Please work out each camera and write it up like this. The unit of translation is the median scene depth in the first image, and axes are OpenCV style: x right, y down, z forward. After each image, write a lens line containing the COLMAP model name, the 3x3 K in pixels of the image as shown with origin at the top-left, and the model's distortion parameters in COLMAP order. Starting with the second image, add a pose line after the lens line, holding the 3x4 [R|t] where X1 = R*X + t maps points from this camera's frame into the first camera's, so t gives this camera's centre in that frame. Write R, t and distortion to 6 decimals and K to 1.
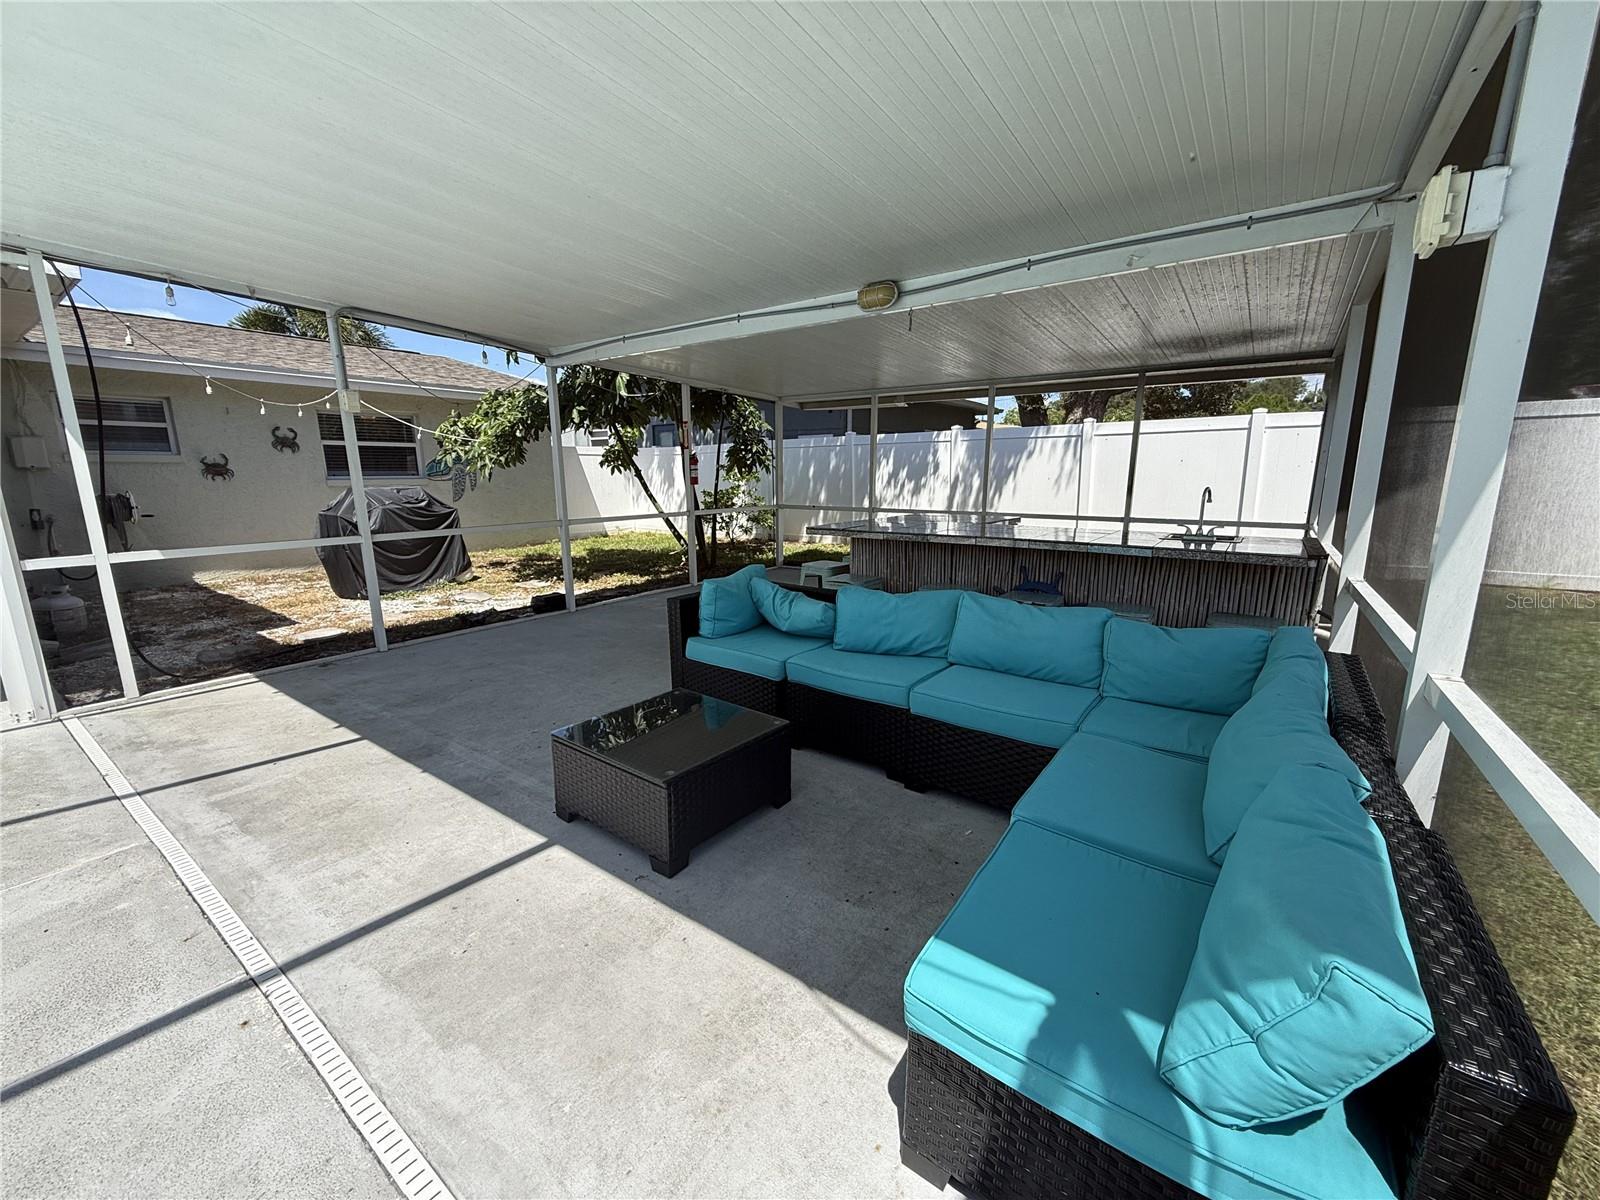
lens RADIAL K [[639.7, 0, 798.3], [0, 639.7, 605.2], [0, 0, 1]] dist [0.000102, 0.000007]
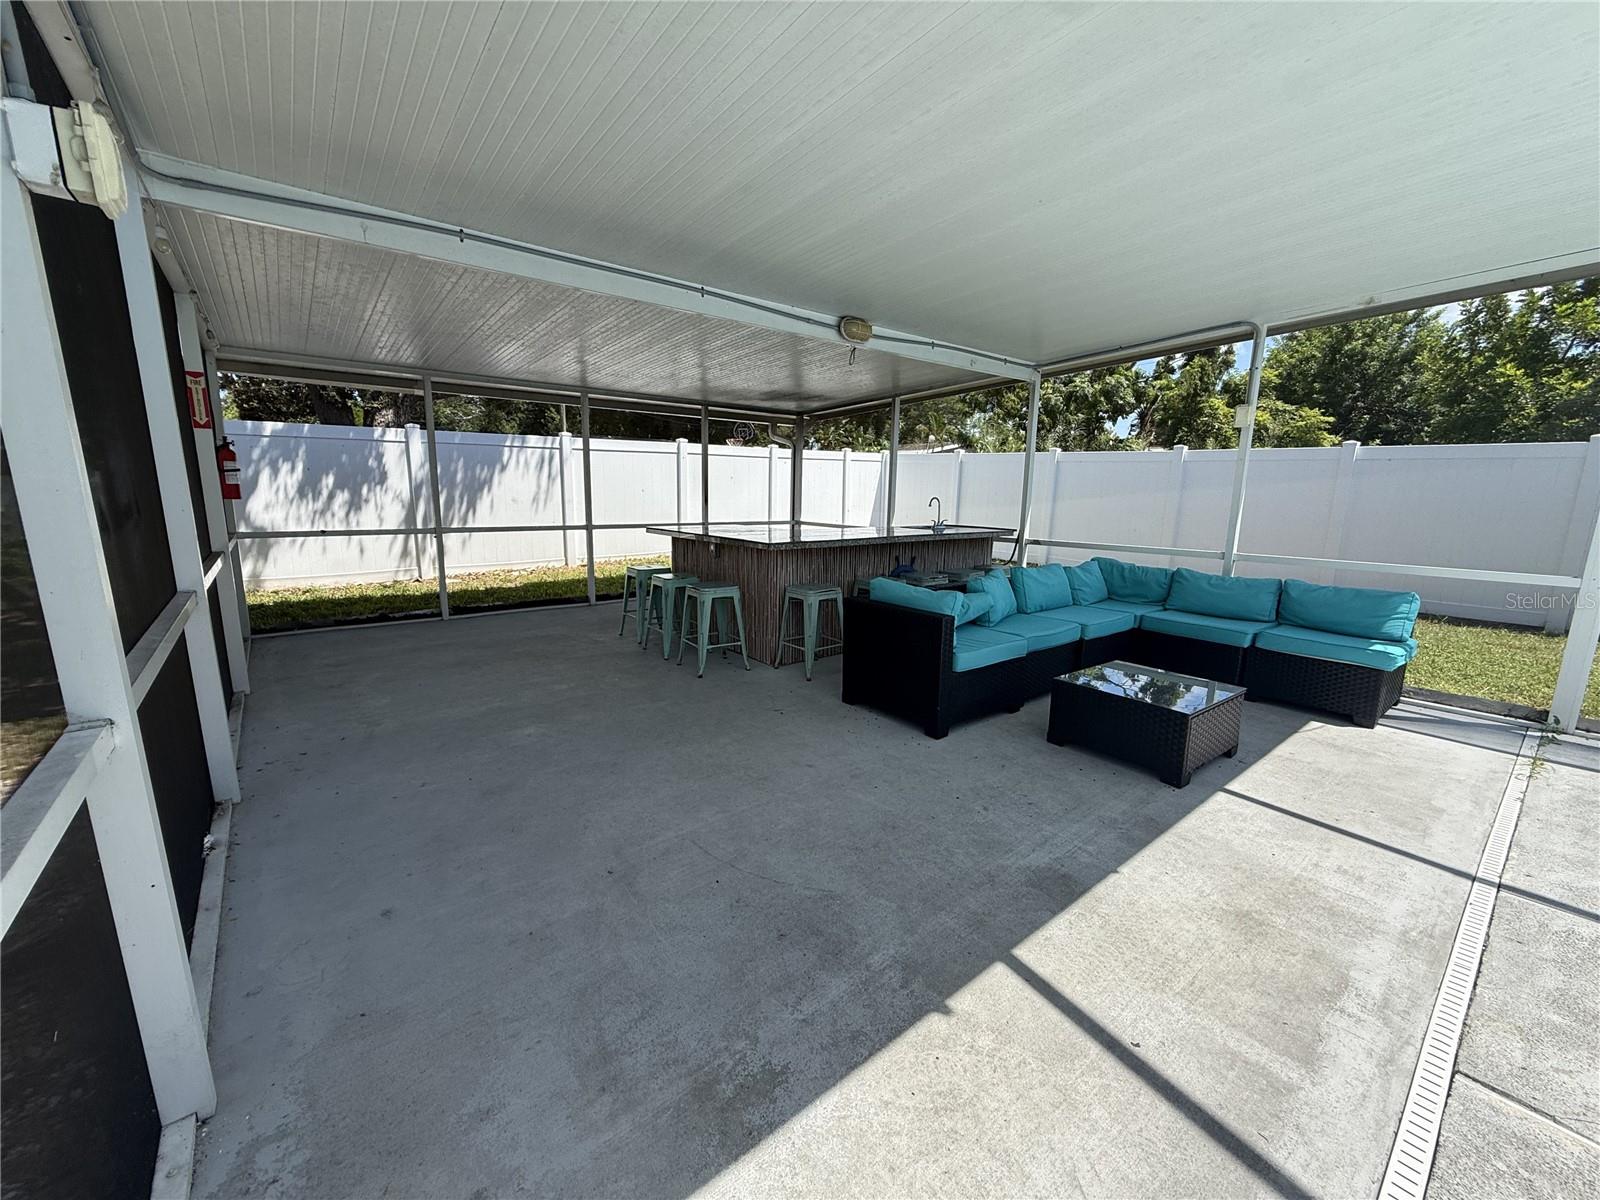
lens RADIAL K [[639.7, 0, 798.1], [0, 639.7, 603.2], [0, 0, 1]] dist [0.000102, 0.000007]
pose [[0.263341, -0.164688, 0.950542, -1.152364], [0.182669, 0.976008, 0.118493, -0.183118], [-0.947251, 0.142431, 0.287106, 0.924633]]
